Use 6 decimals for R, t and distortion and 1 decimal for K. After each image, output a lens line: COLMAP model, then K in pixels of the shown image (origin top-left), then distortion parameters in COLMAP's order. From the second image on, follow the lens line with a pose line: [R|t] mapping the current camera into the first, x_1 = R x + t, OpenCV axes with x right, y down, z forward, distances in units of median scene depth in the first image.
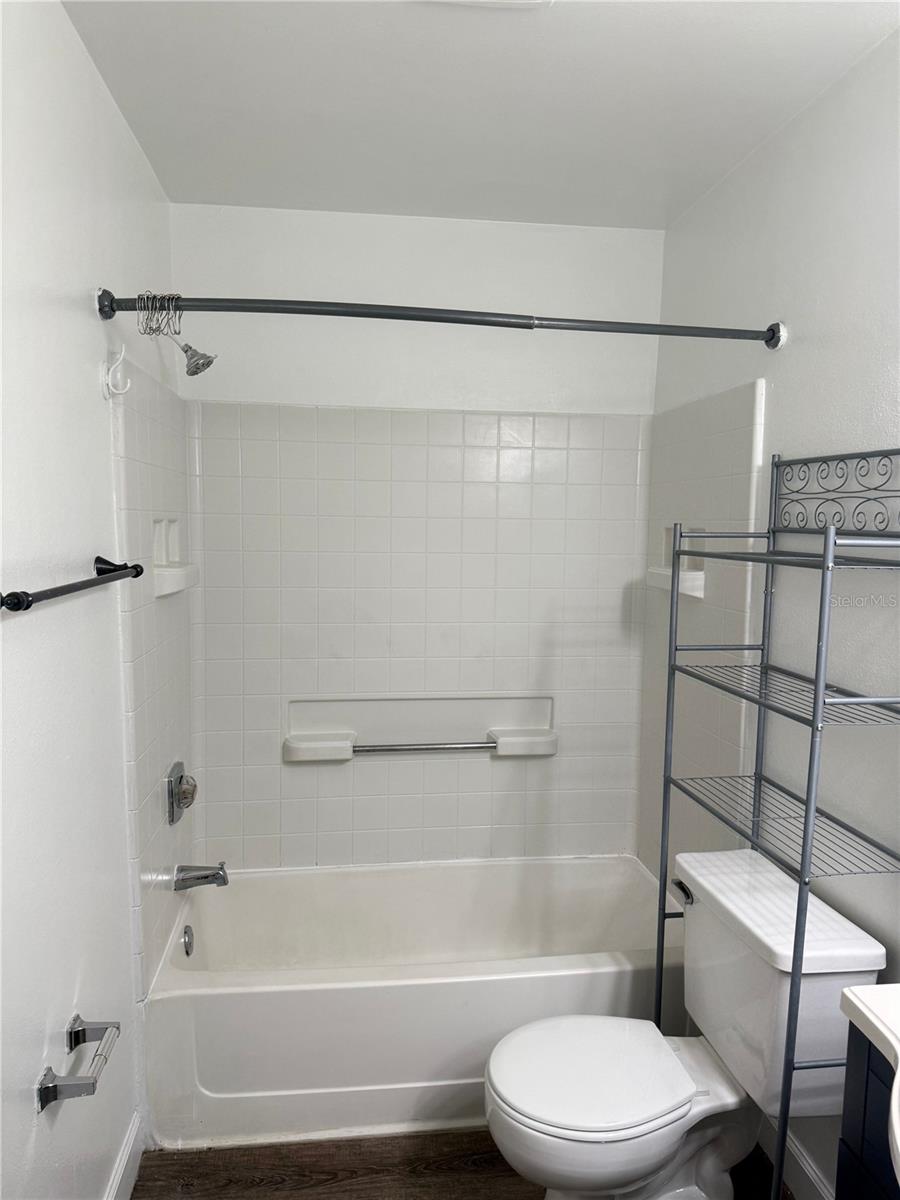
lens RADIAL K [[859.2, 0, 425.3], [0, 859.2, 598.0], [0, 0, 1]] dist [0.079691, -0.110257]
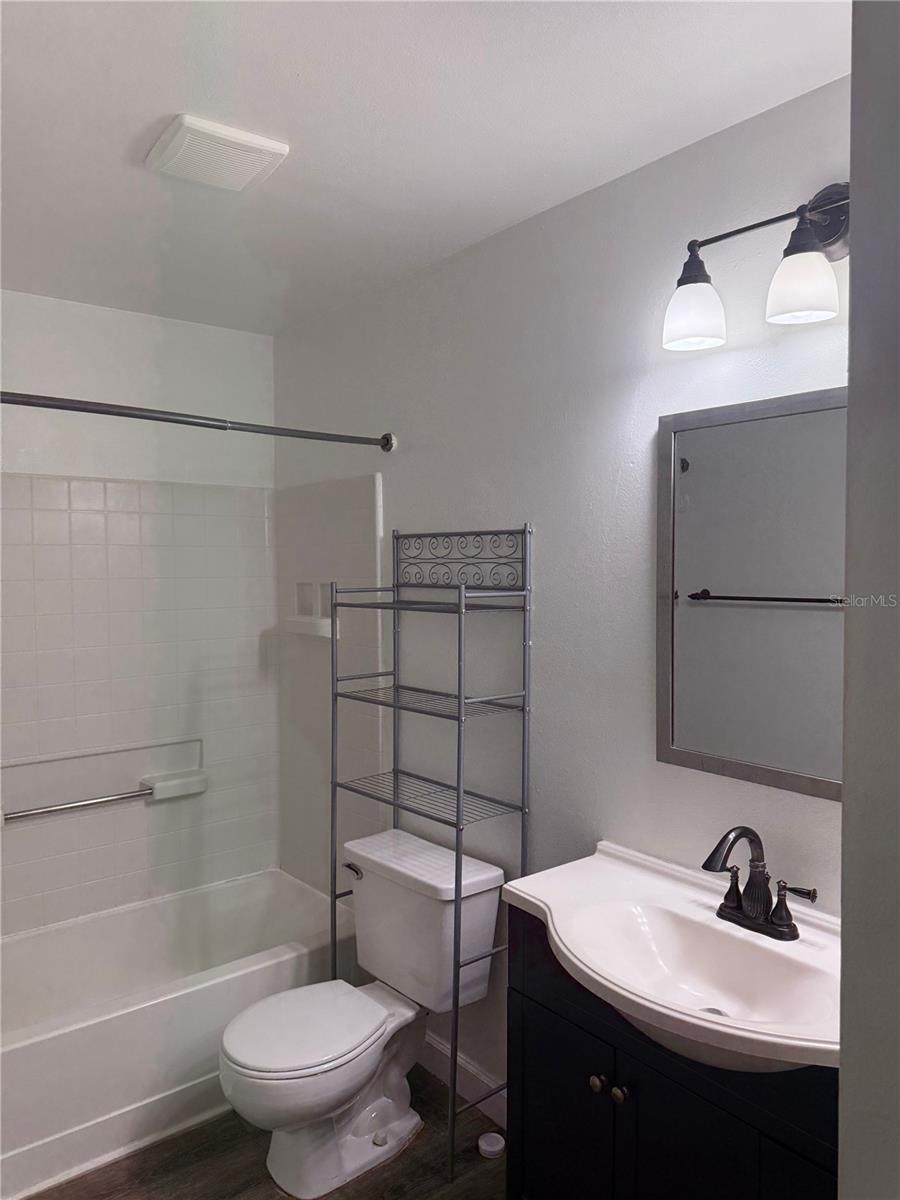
lens RADIAL K [[827.1, 0, 450.0], [0, 827.1, 600.0], [0, 0, 1]] dist [0.089072, -0.131398]
pose [[0.853486, -0.041690, 0.519446, -0.198910], [0.069846, 0.996952, -0.034749, -0.004934], [-0.516414, 0.065939, 0.853797, -0.140585]]
